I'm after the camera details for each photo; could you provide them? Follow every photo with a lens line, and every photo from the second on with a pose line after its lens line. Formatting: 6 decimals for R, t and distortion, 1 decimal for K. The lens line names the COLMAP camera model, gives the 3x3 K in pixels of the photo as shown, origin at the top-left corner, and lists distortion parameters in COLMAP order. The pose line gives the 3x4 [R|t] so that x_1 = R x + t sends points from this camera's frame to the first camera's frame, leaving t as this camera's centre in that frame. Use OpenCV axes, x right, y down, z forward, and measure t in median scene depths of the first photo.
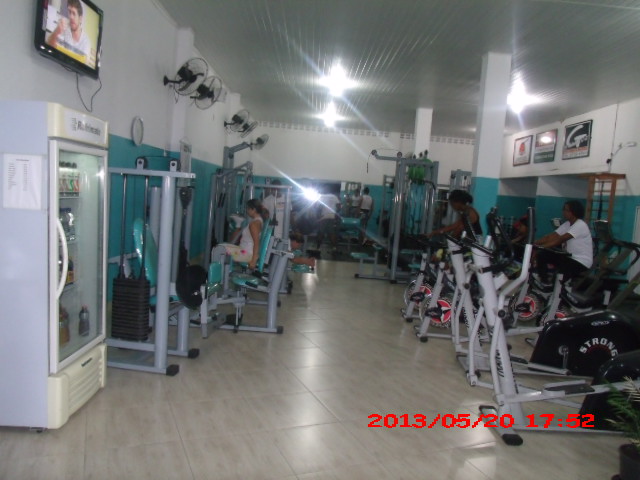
lens RADIAL K [[513.2, 0, 320.0], [0, 513.2, 240.0], [0, 0, 1]] dist [-0.025952, 0.006664]
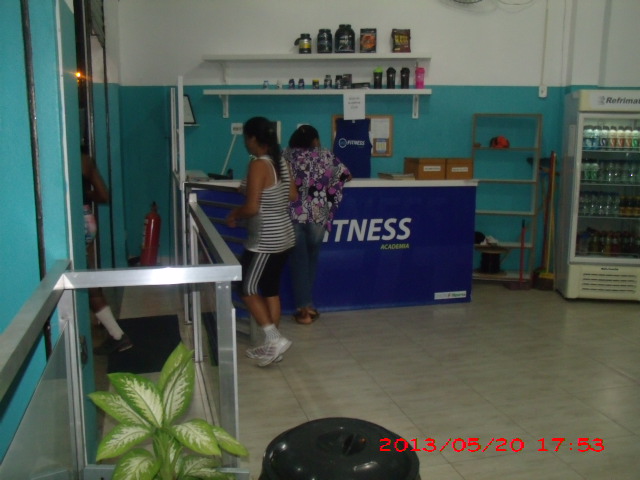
lens RADIAL K [[629.4, 0, 320.0], [0, 629.4, 240.0], [0, 0, 1]] dist [-0.145220, 0.261999]
pose [[-0.154152, 0.092449, -0.983712, 0.666625], [-0.111854, 0.987580, 0.110341, 0.031542], [0.981695, 0.127041, -0.141897, 0.228217]]
